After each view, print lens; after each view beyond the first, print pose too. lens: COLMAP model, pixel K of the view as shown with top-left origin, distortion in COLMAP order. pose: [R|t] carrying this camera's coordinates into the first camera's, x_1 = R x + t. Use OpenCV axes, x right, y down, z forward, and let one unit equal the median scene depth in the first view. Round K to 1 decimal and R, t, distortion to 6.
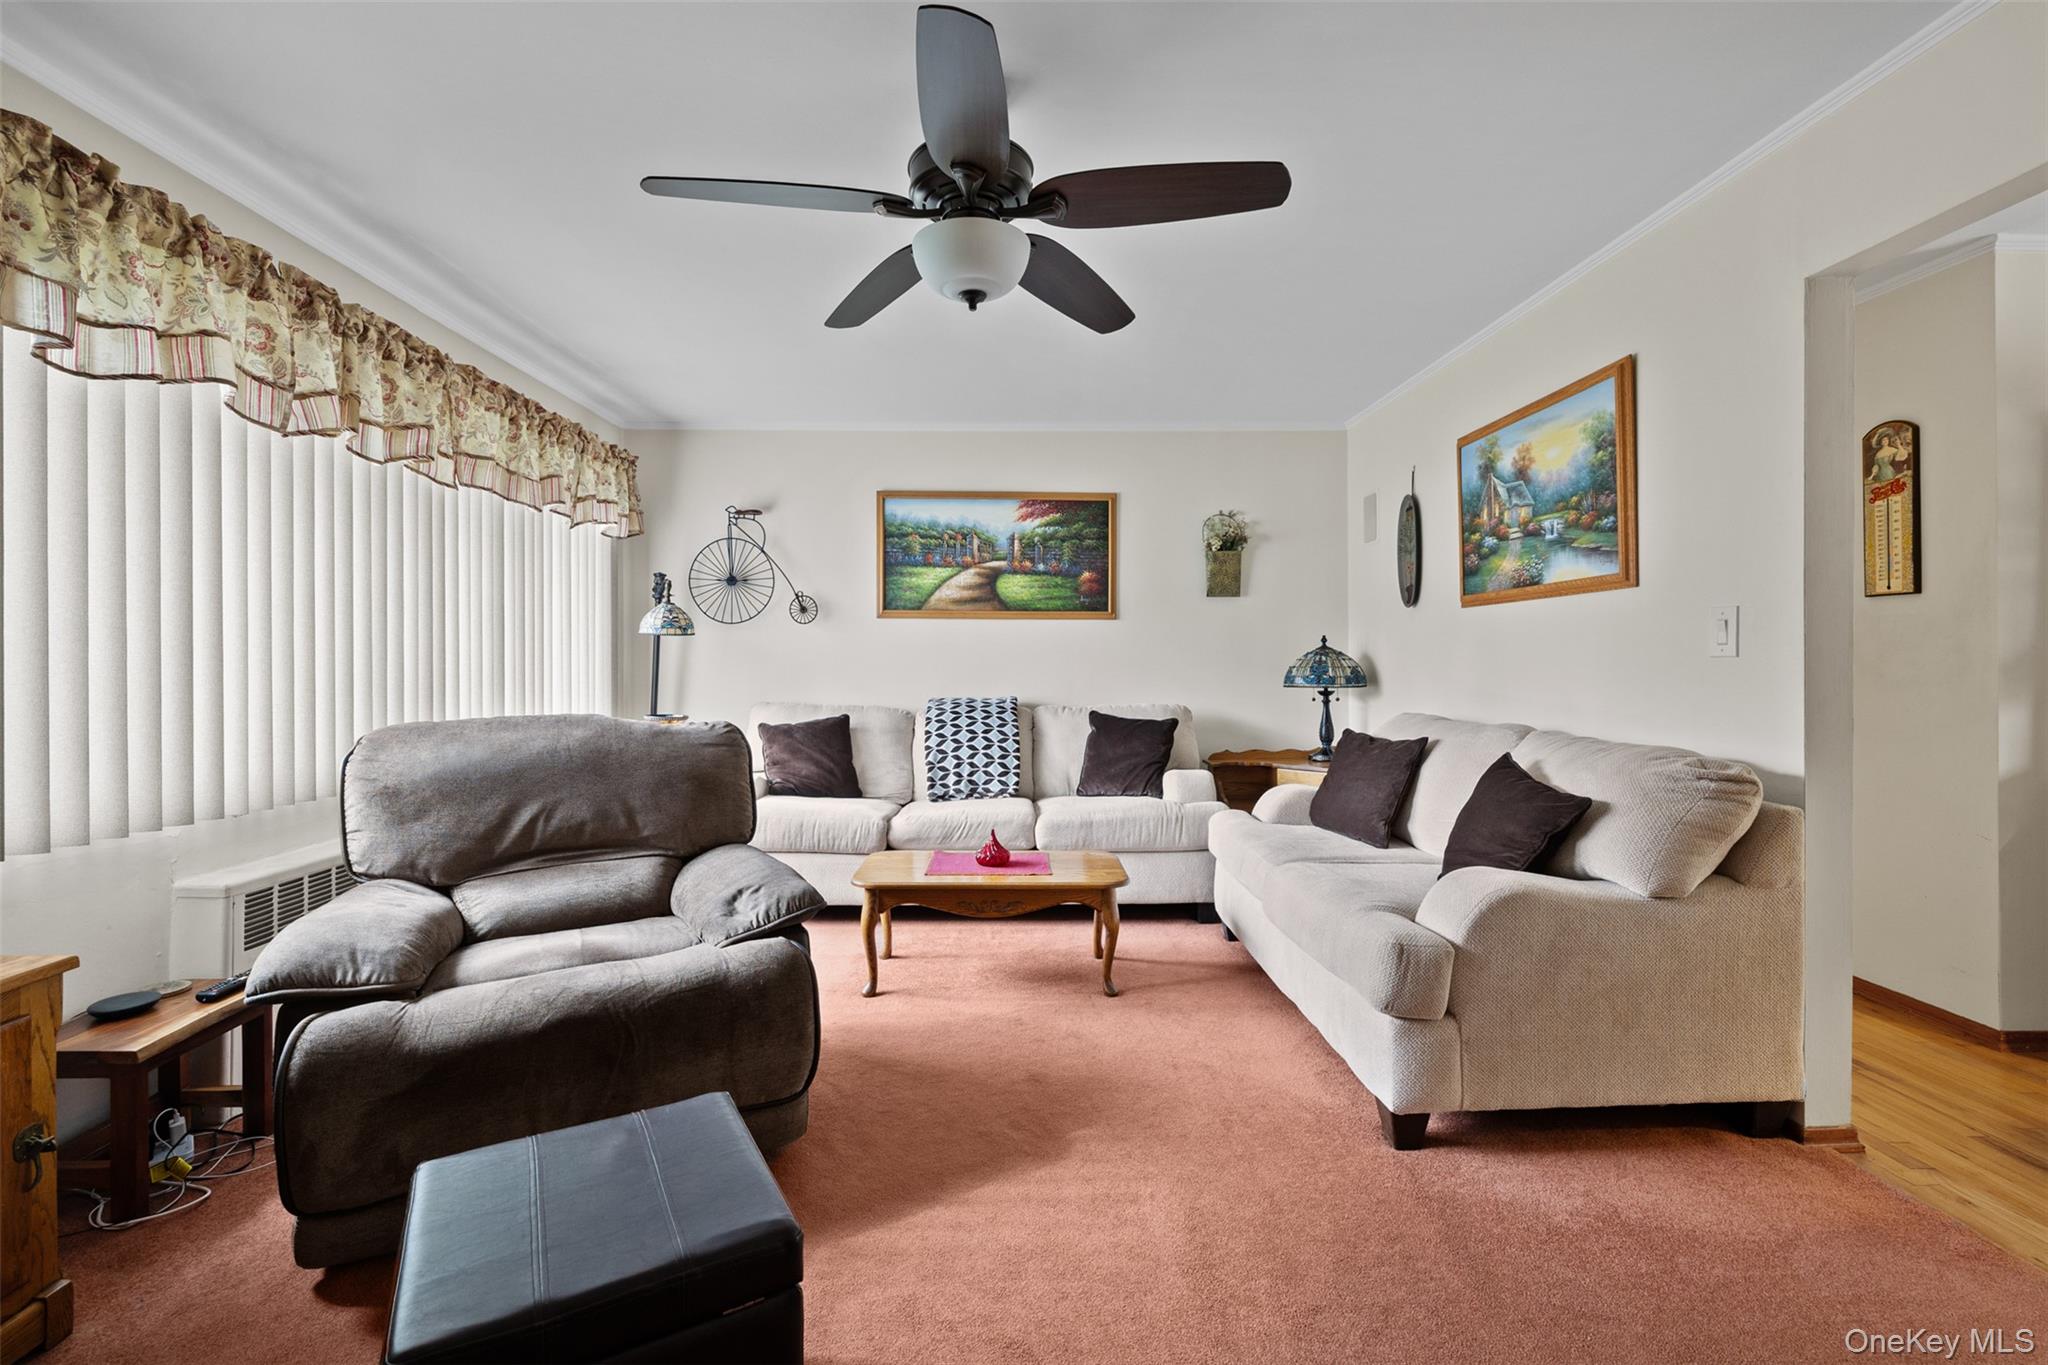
lens RADIAL K [[879.9, 0, 1023.2], [0, 879.9, 658.5], [0, 0, 1]] dist [0.000921, 0.000311]
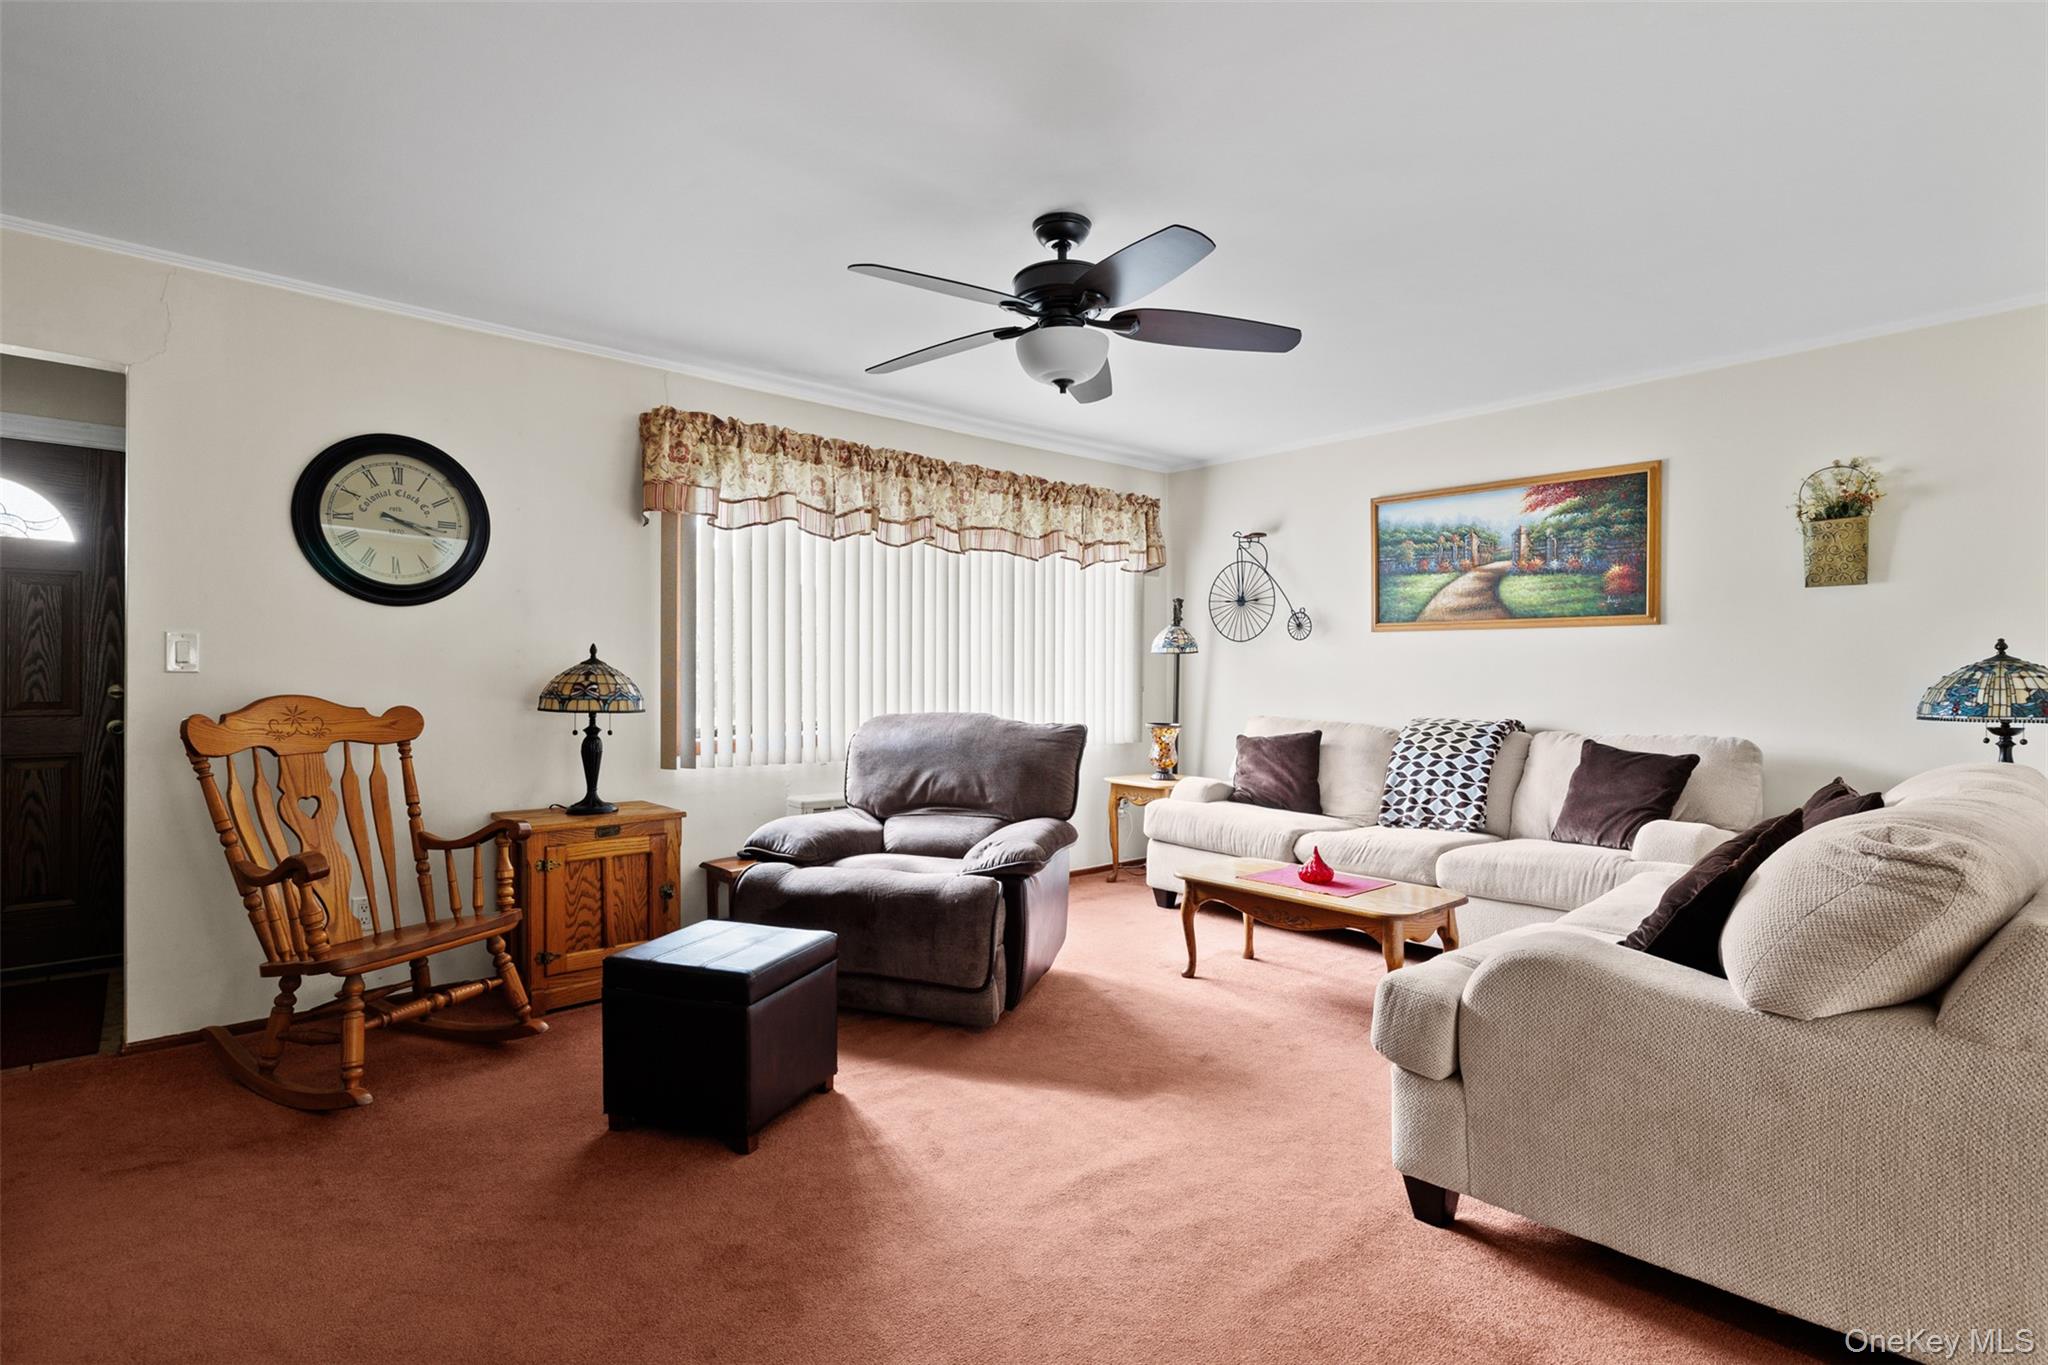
lens RADIAL K [[988.0, 0, 1026.4], [0, 988.0, 678.5], [0, 0, 1]] dist [0.001007, 0.001007]
pose [[0.661644, 0.004526, -0.749804, 0.438723], [-0.002468, 0.999990, 0.003859, 0.001192], [0.749814, -0.000703, 0.661648, 0.014178]]
